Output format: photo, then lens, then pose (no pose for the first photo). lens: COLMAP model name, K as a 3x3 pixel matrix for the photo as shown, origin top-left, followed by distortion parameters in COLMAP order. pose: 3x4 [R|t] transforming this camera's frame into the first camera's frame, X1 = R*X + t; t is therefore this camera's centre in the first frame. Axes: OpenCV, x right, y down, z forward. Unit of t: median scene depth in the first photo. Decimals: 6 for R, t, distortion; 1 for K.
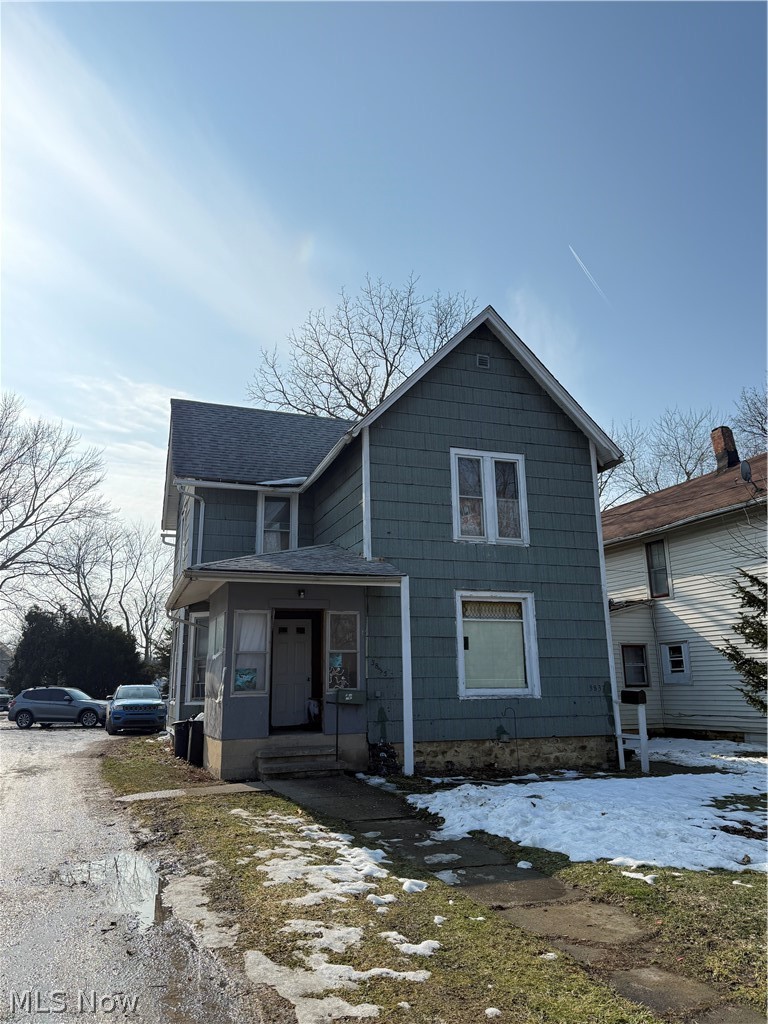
lens RADIAL K [[763.8, 0, 384.0], [0, 763.8, 512.0], [0, 0, 1]] dist [0.027992, -0.007248]
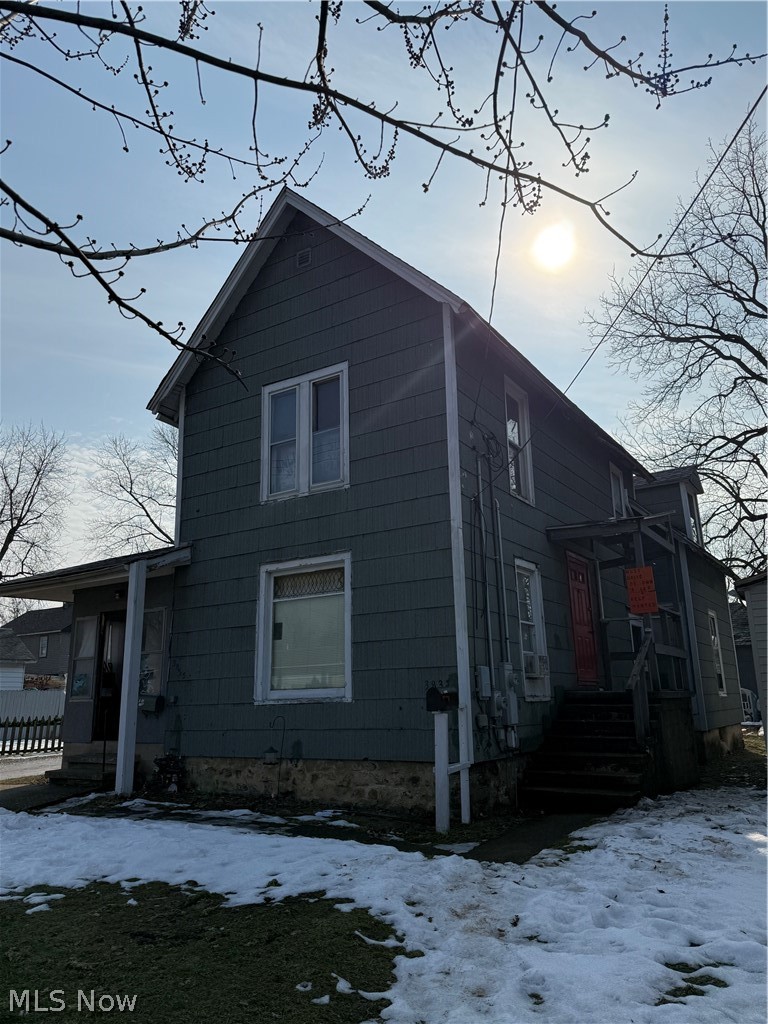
lens RADIAL K [[763.8, 0, 384.0], [0, 763.8, 512.0], [0, 0, 1]] dist [0.027992, -0.007248]
pose [[0.612655, -0.185472, -0.768280, 0.783918], [0.196829, 0.977253, -0.078962, 0.136007], [0.765449, -0.102843, 0.635226, 0.604726]]
